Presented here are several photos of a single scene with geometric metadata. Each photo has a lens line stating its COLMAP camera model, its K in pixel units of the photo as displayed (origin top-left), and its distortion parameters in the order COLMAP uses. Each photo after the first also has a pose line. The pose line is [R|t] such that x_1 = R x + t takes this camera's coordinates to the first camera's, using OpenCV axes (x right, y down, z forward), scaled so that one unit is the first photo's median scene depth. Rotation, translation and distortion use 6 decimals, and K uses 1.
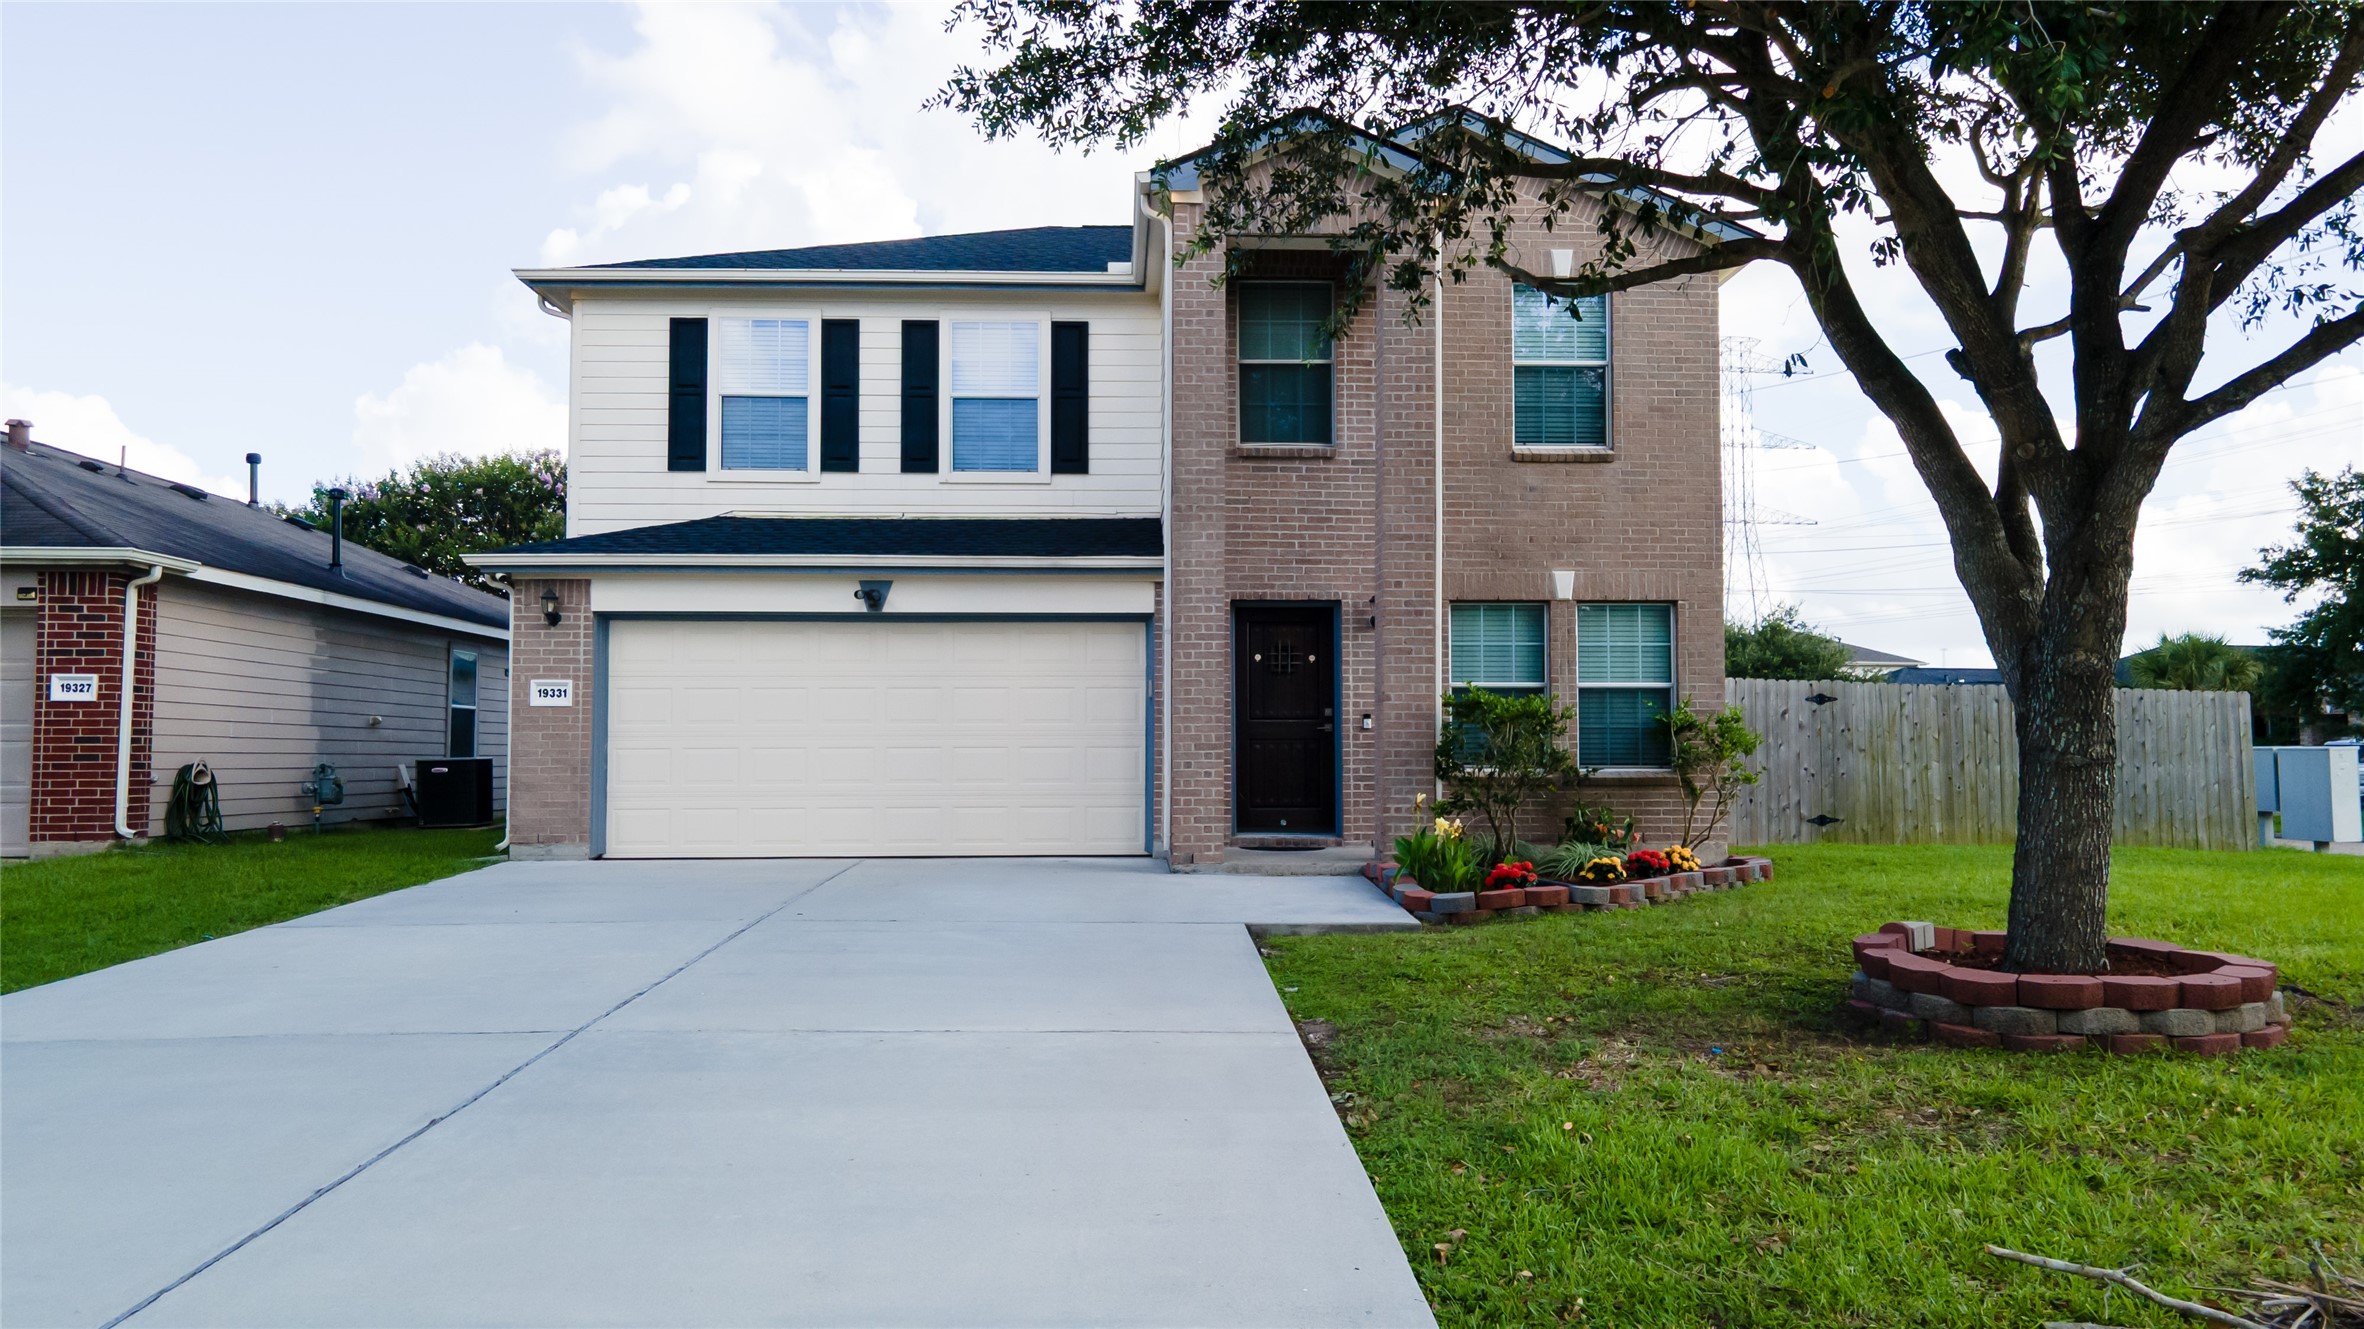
lens RADIAL K [[1732.7, 0, 1225.6], [0, 1732.7, 701.9], [0, 0, 1]] dist [0.025168, 0.035535]
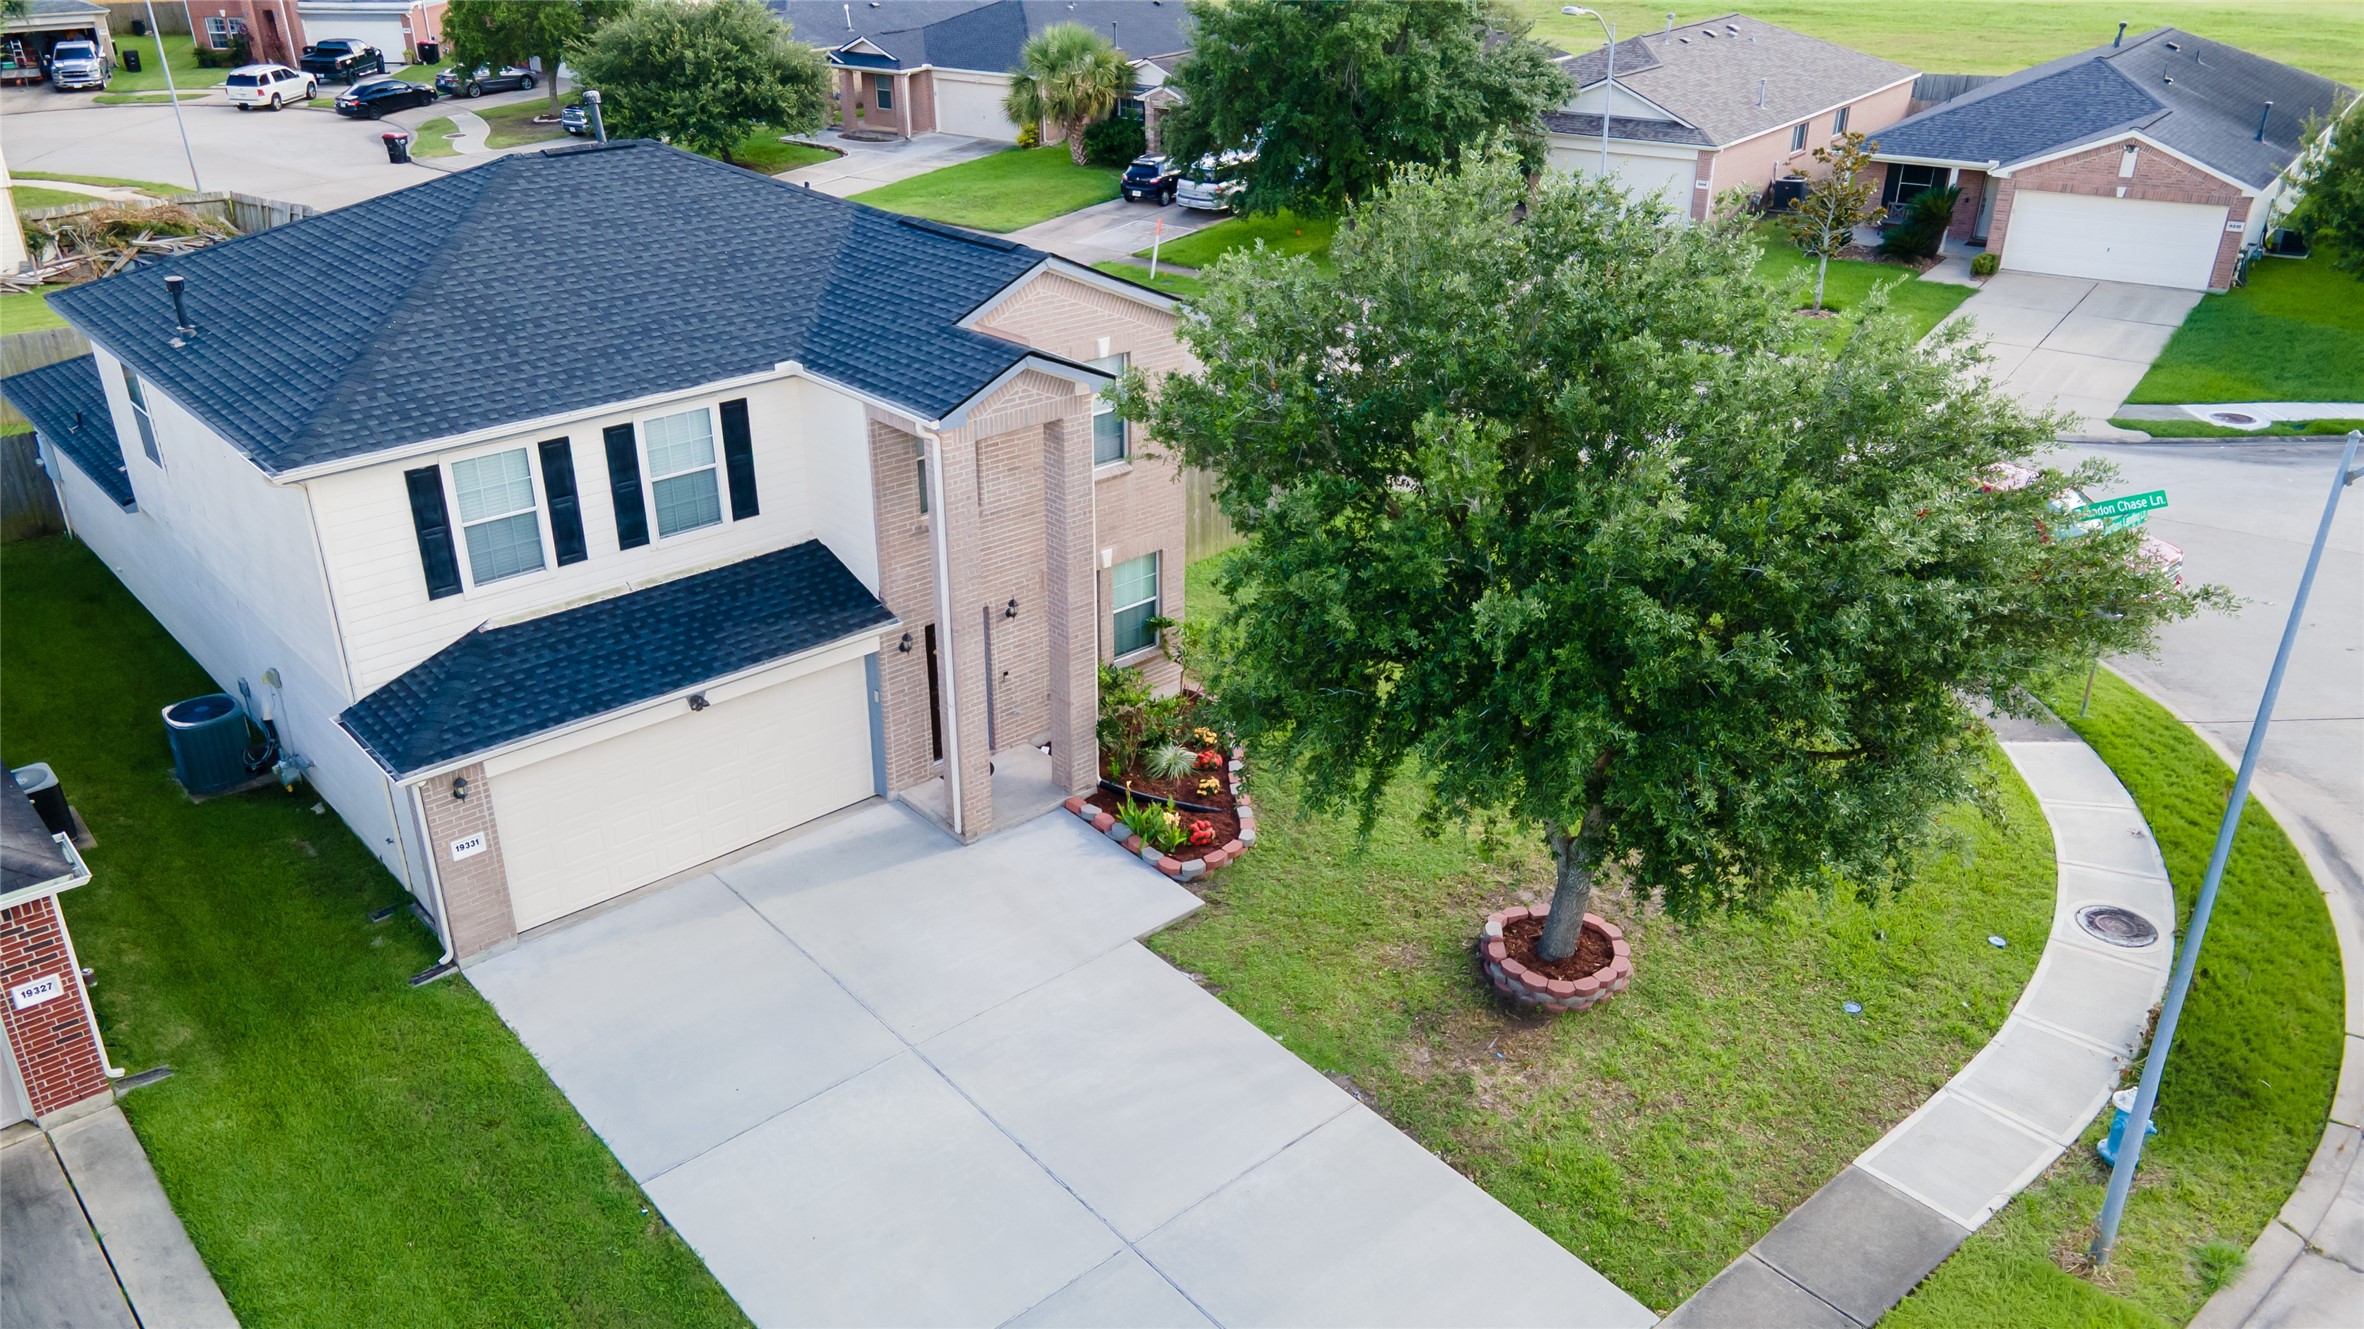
lens RADIAL K [[1732.7, 0, 1231.3], [0, 1732.7, 660.6], [0, 0, 1]] dist [0.025168, 0.035535]
pose [[0.766831, -0.262073, 0.585908, -0.649179], [-0.054014, 0.883257, 0.465768, -0.715757], [-0.639572, -0.388813, 0.663153, -0.121647]]
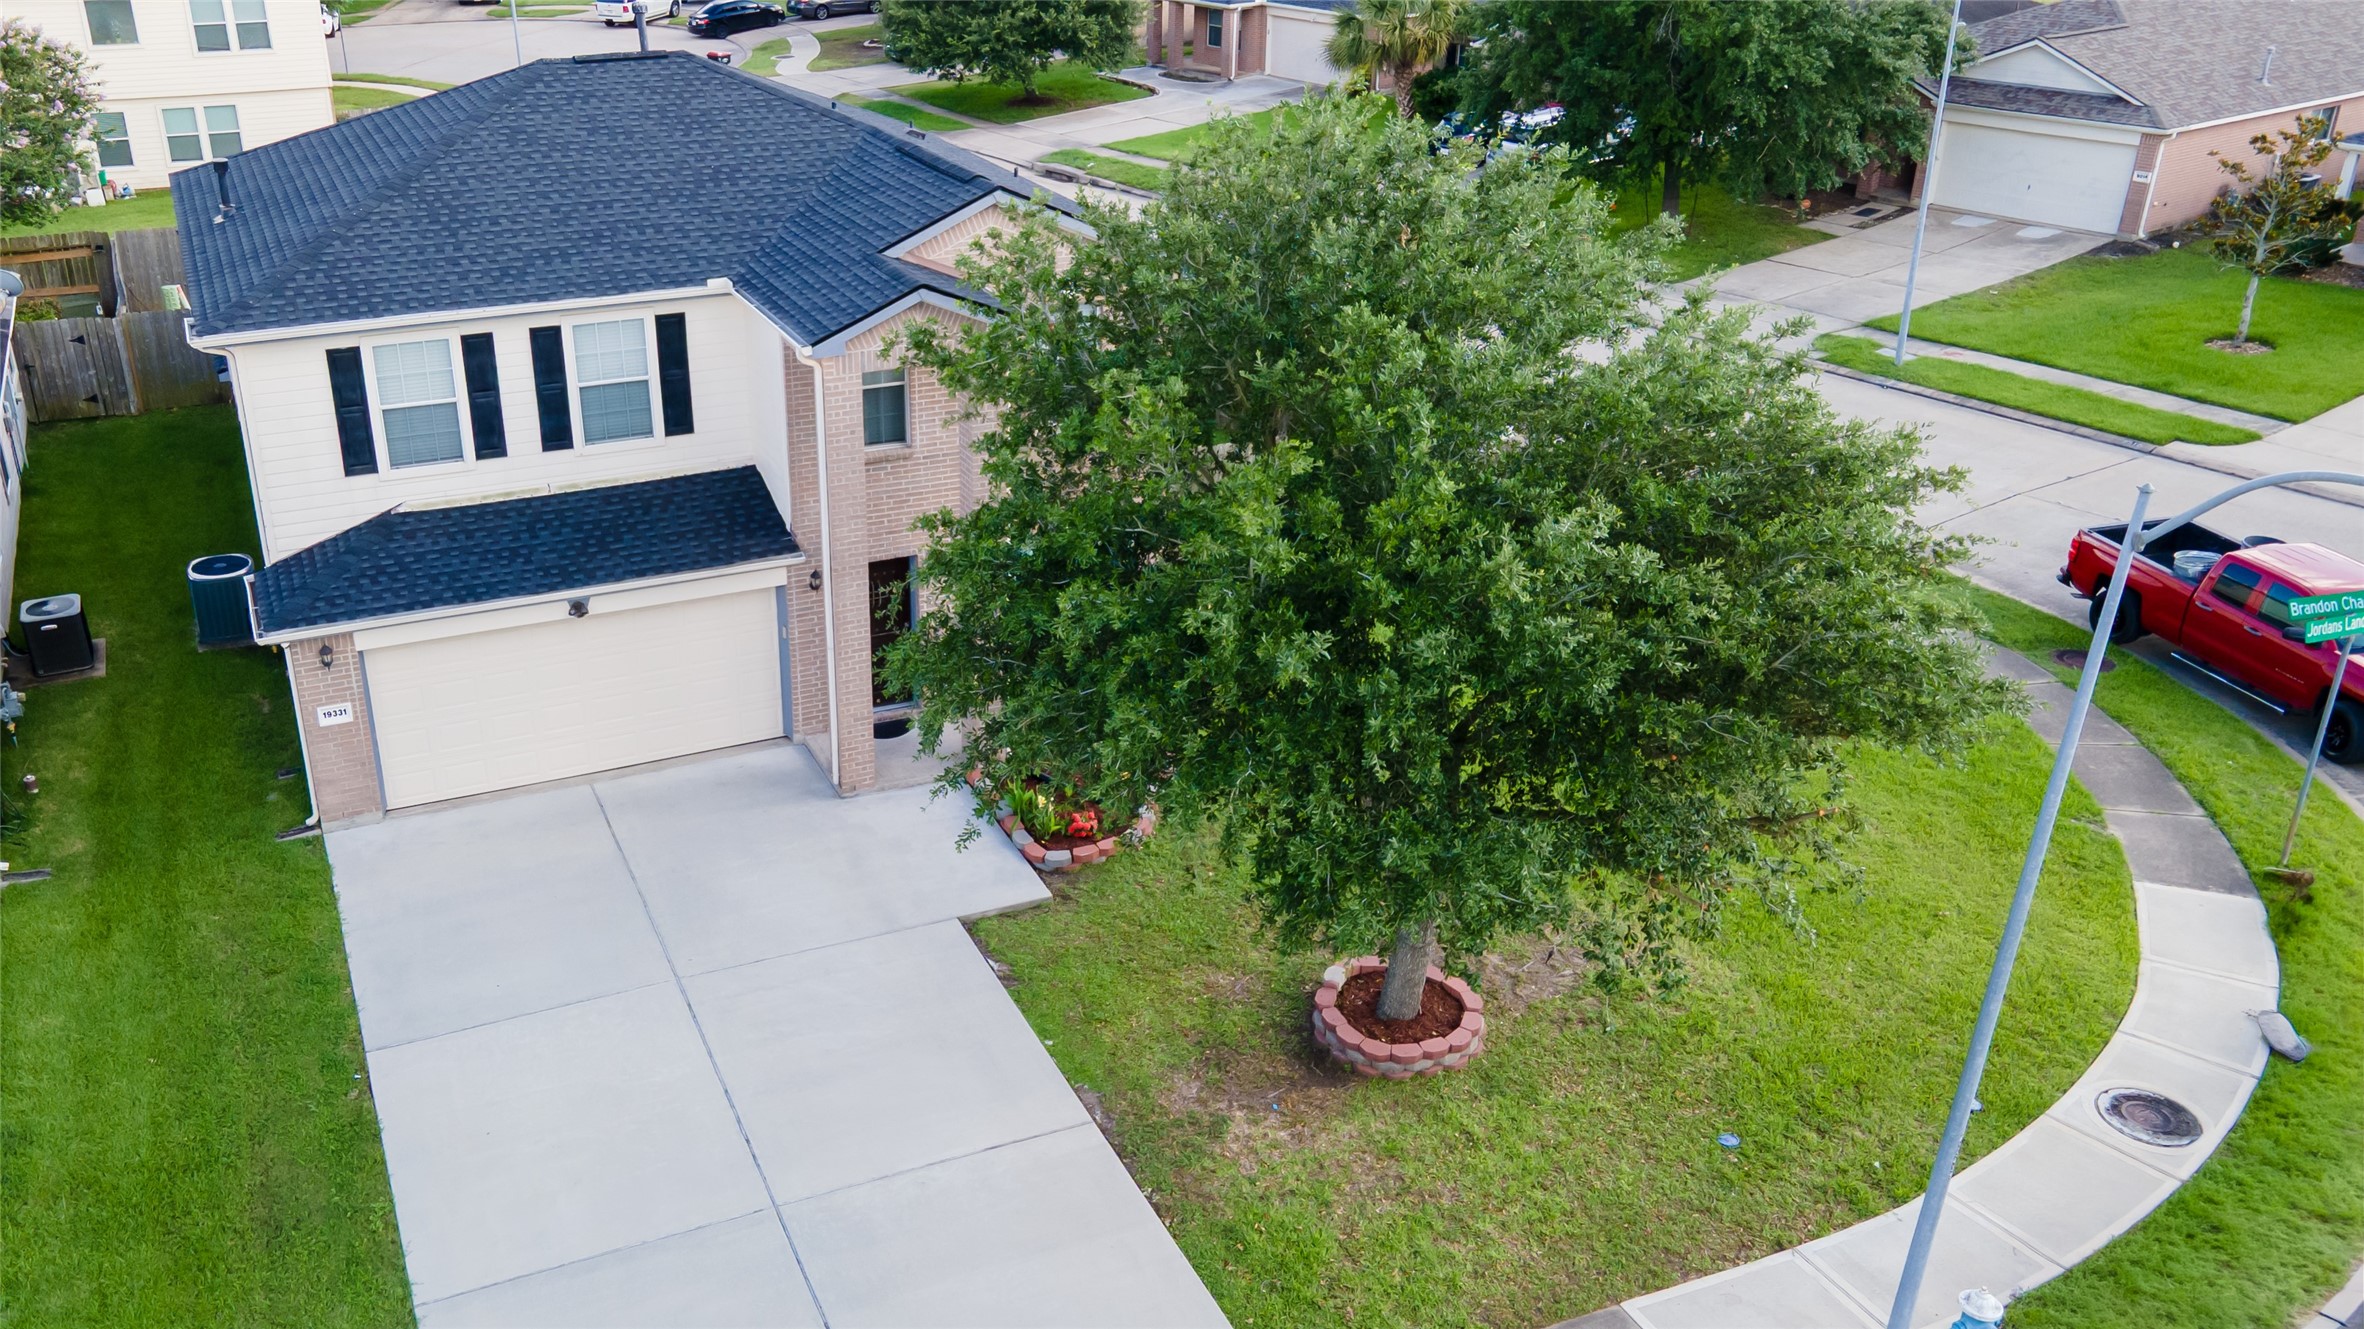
lens RADIAL K [[1993.8, 0, 1121.5], [0, 1993.8, 651.0], [0, 0, 1]] dist [0.036693, 0.010261]
pose [[0.929074, -0.139016, 0.342778, -0.340490], [-0.038082, 0.885818, 0.462467, -0.738216], [-0.367930, -0.442720, 0.817696, -0.399215]]
